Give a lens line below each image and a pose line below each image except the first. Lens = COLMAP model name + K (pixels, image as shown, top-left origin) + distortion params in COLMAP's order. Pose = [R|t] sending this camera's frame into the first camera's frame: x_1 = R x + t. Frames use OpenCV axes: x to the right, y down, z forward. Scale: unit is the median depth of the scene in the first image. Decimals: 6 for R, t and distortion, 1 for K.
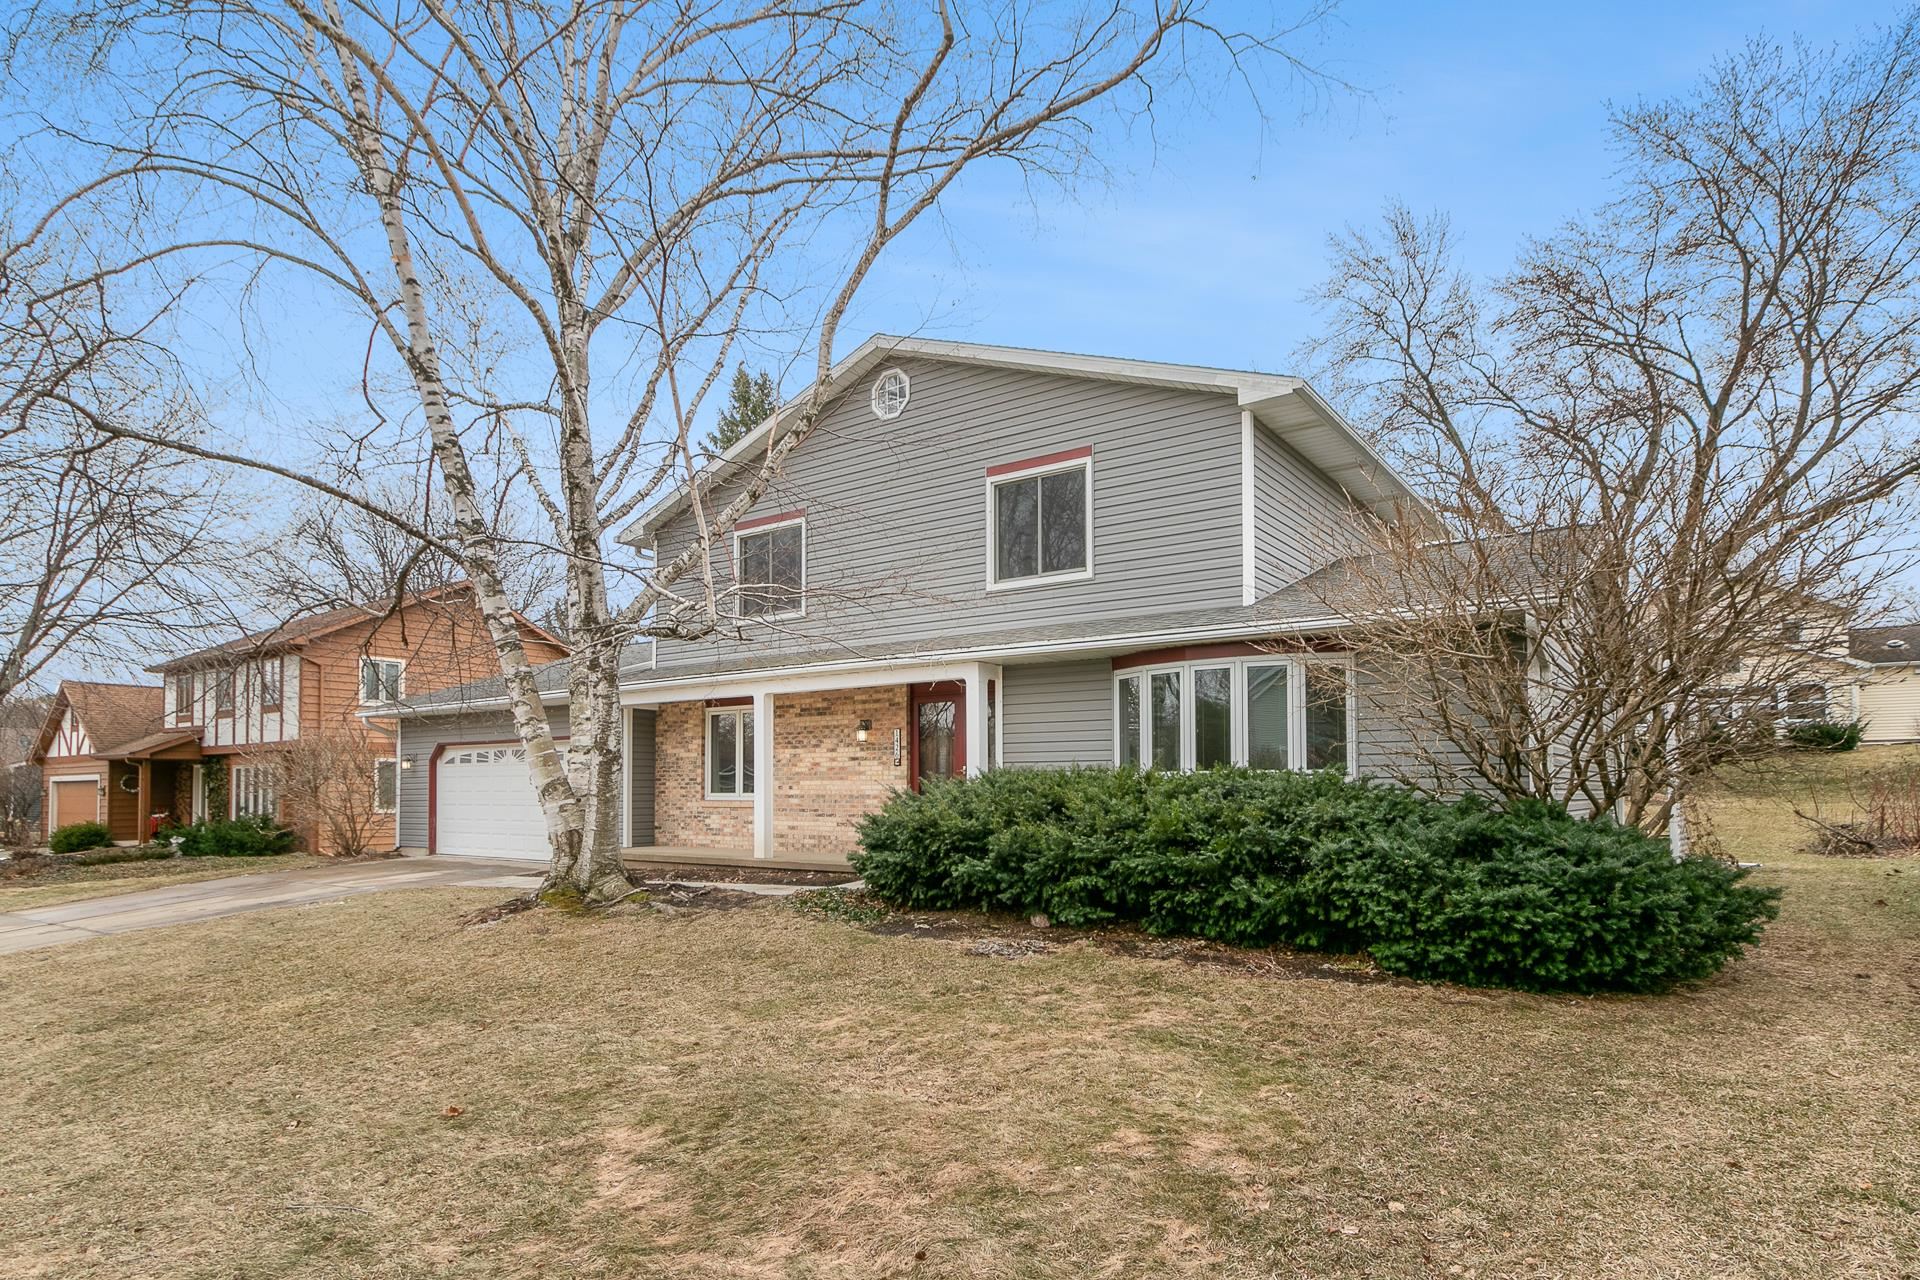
lens RADIAL K [[1114.9, 0, 958.7], [0, 1114.9, 793.9], [0, 0, 1]] dist [0.003079, 0.002765]
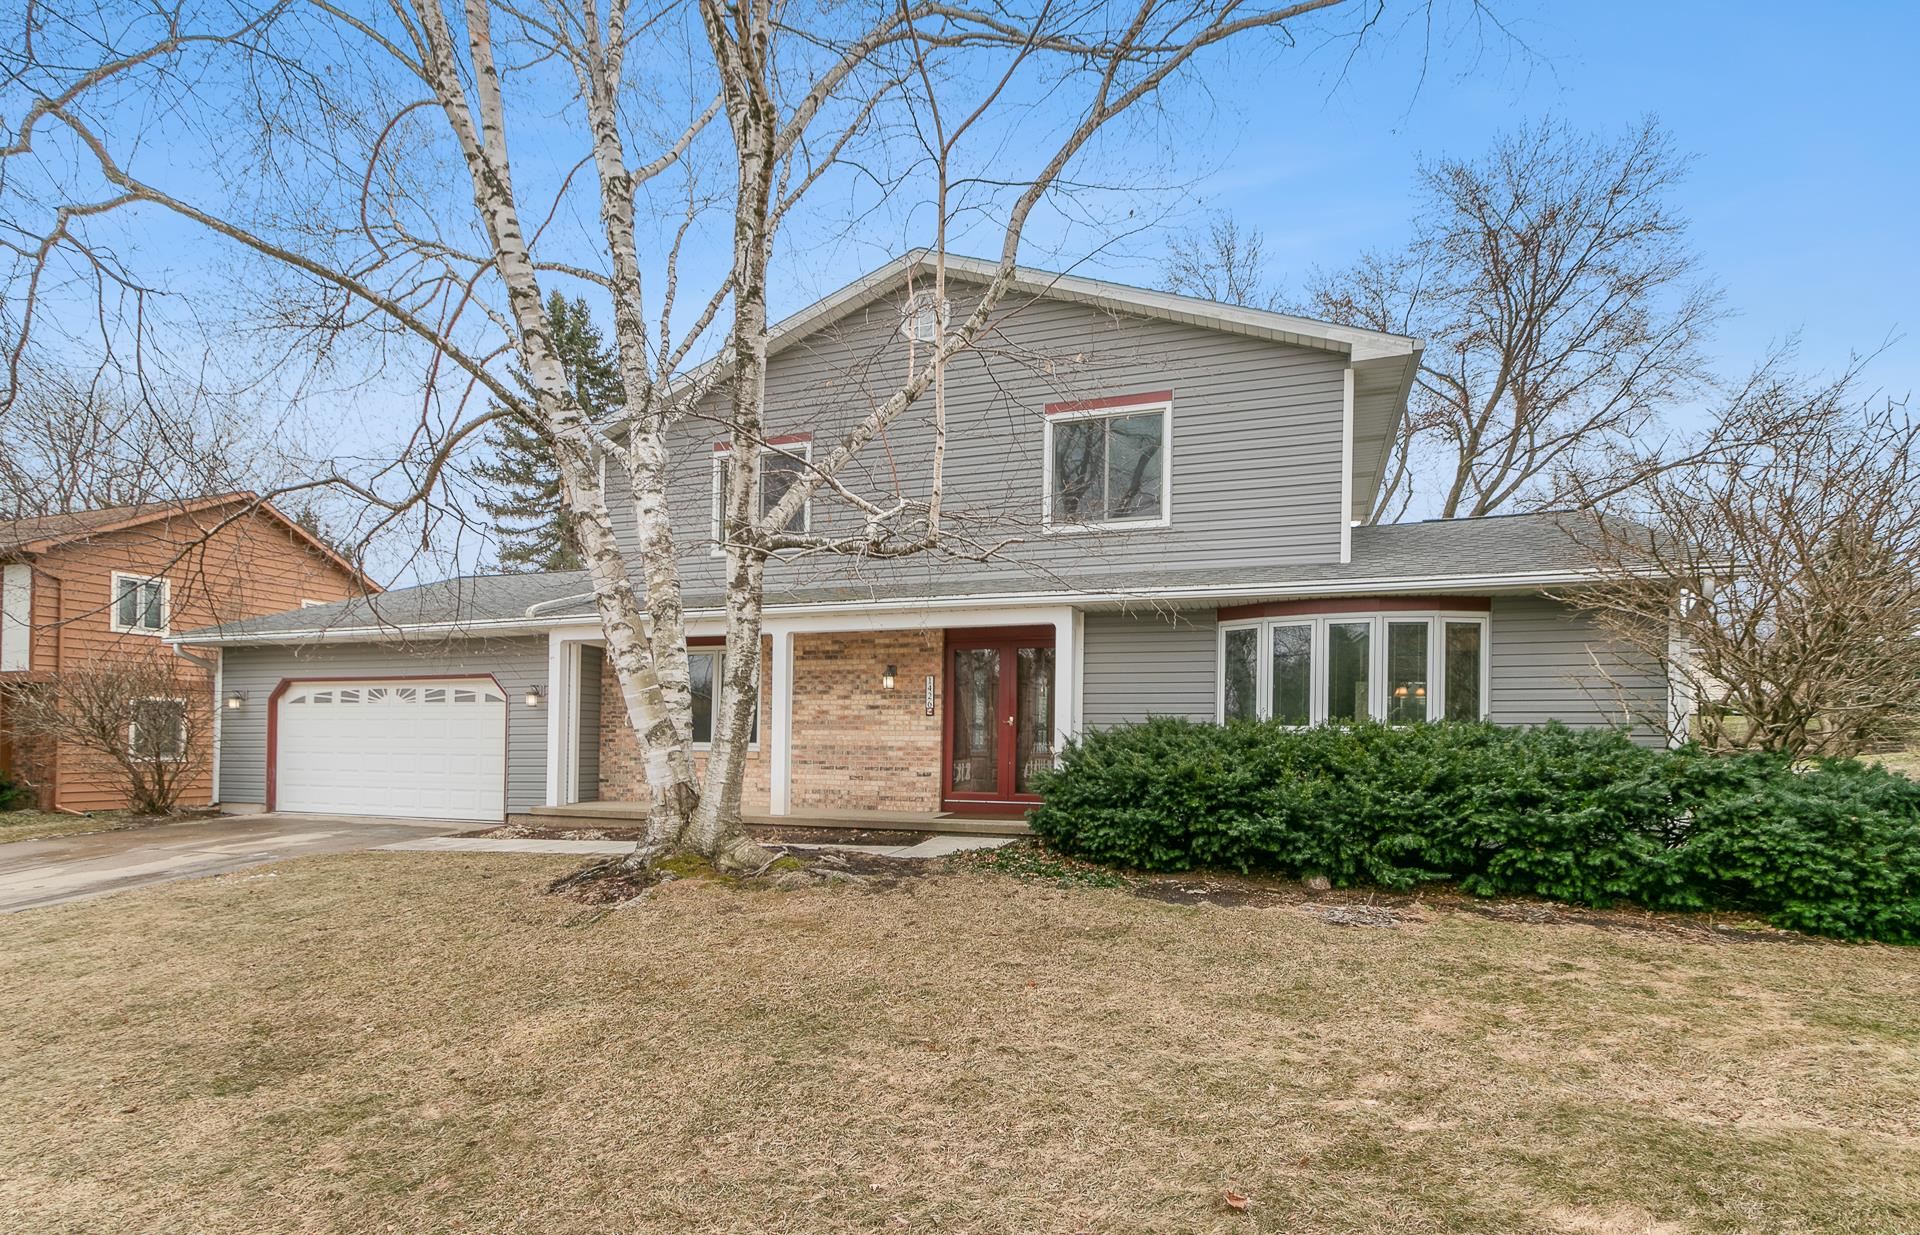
lens RADIAL K [[1028.1, 0, 913.3], [0, 1028.1, 764.7], [0, 0, 1]] dist [0.006911, -0.000205]
pose [[0.961223, 0.008613, 0.275637, -0.366185], [-0.012124, 0.999866, 0.011037, 0.007956], [-0.275504, -0.013951, 0.961199, 0.207391]]
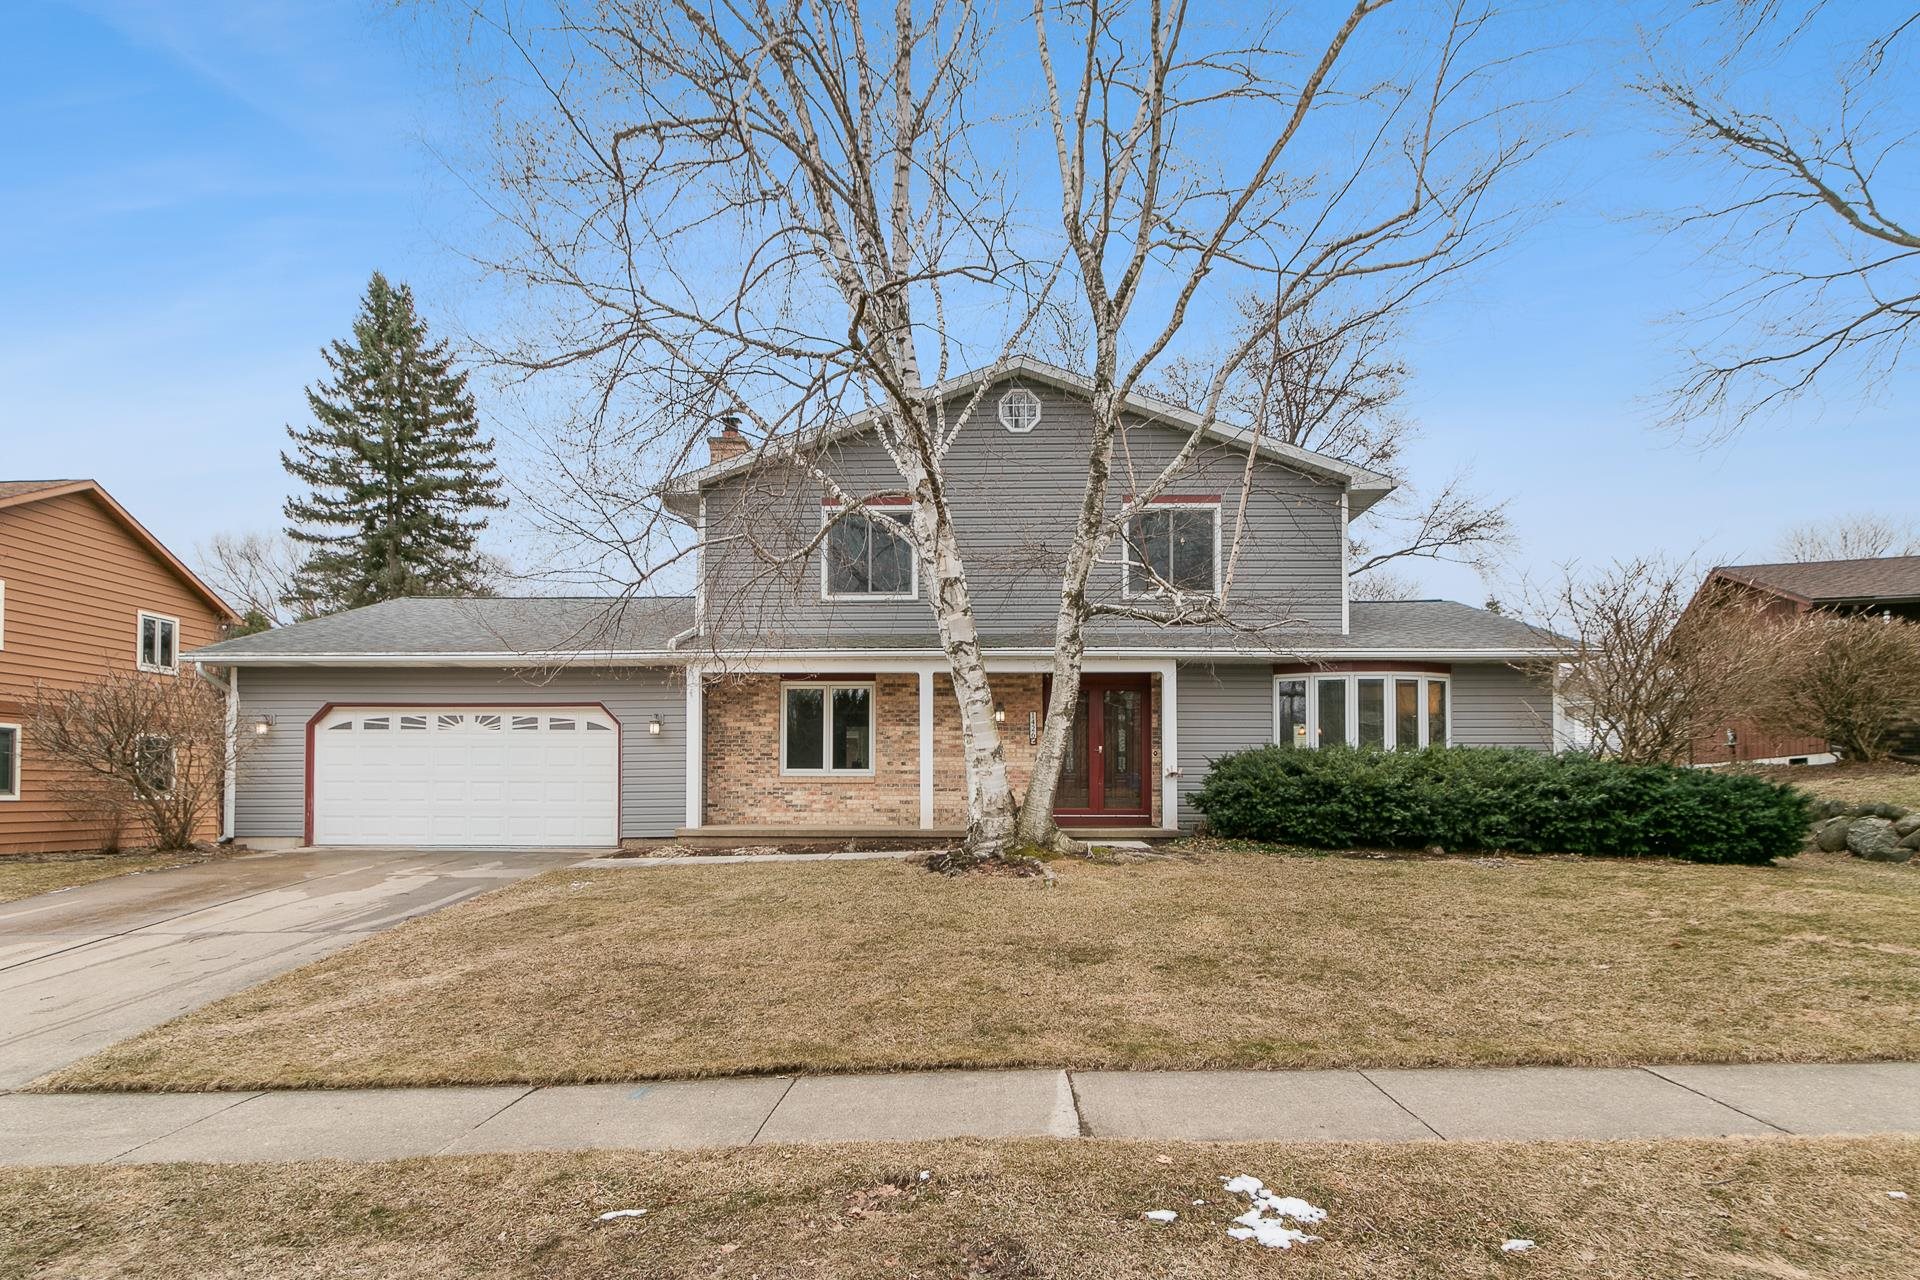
lens RADIAL K [[1165.3, 0, 922.2], [0, 1165.3, 803.2], [0, 0, 1]] dist [0.006464, 0.000240]
pose [[0.802202, 0.003397, 0.597042, -1.009245], [-0.000702, 0.999988, -0.004746, 0.046761], [-0.597052, 0.003388, 0.802196, 0.152654]]
